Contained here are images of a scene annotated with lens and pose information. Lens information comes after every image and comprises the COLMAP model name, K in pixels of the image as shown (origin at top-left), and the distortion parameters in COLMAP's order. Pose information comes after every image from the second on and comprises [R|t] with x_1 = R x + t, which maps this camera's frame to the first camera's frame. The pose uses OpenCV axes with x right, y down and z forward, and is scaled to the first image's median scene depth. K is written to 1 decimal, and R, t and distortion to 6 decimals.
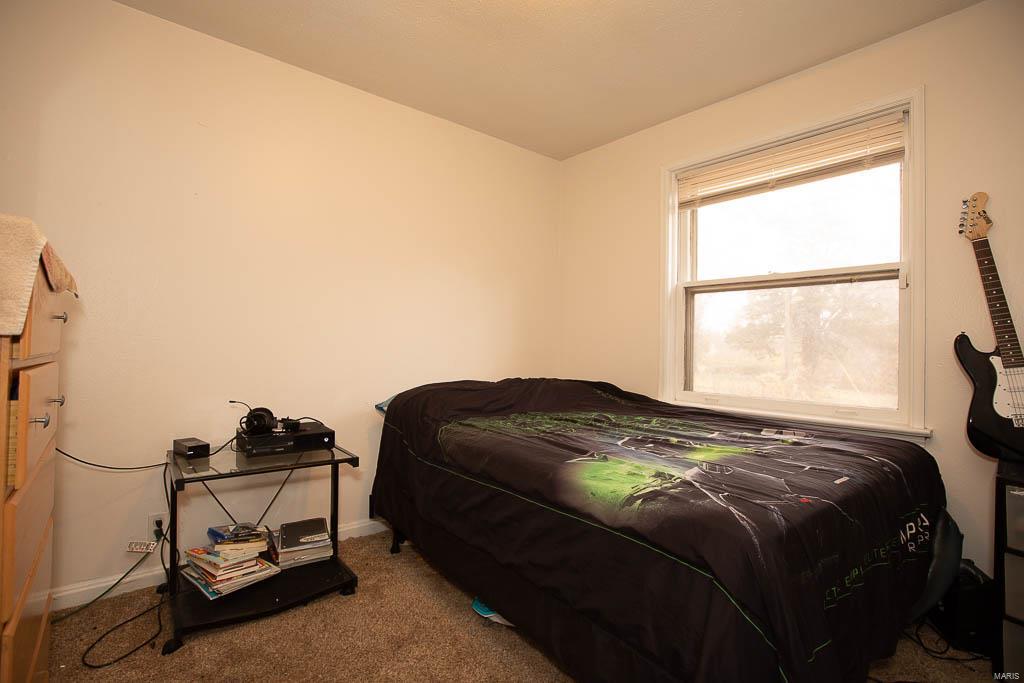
lens RADIAL K [[492.2, 0, 512.0], [0, 492.2, 341.5], [0, 0, 1]] dist [0.001729, 0.000735]
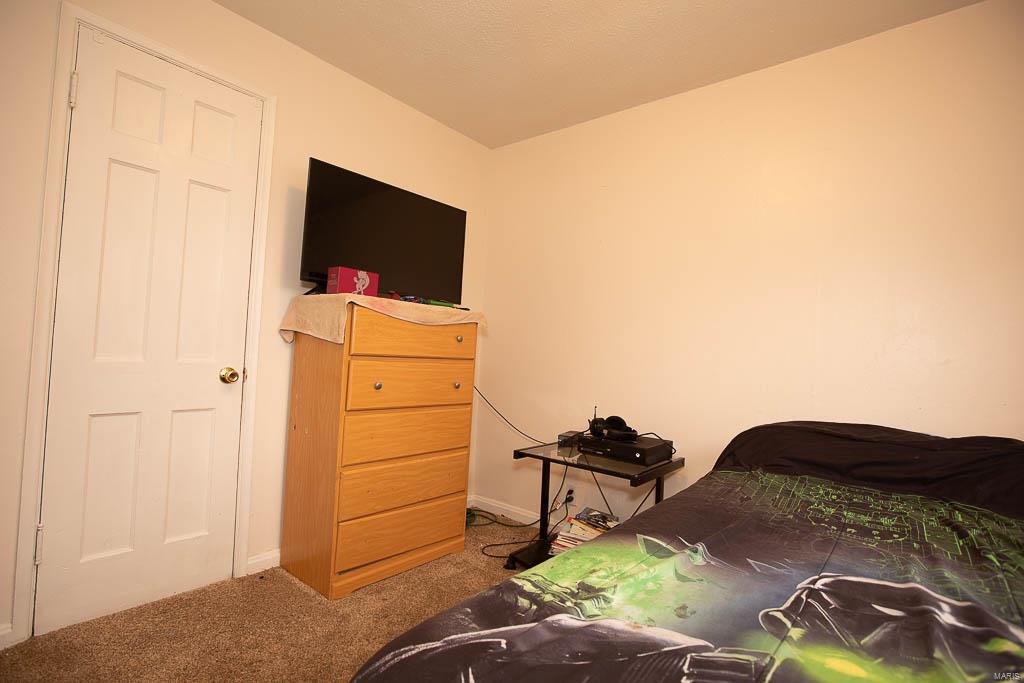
lens RADIAL K [[492.2, 0, 512.0], [0, 492.2, 341.5], [0, 0, 1]] dist [0.001729, 0.000735]
pose [[0.169674, -0.038161, -0.984761, 0.628623], [-0.032425, 0.998493, -0.044280, 0.023294], [0.984967, 0.039444, 0.168180, 0.622458]]
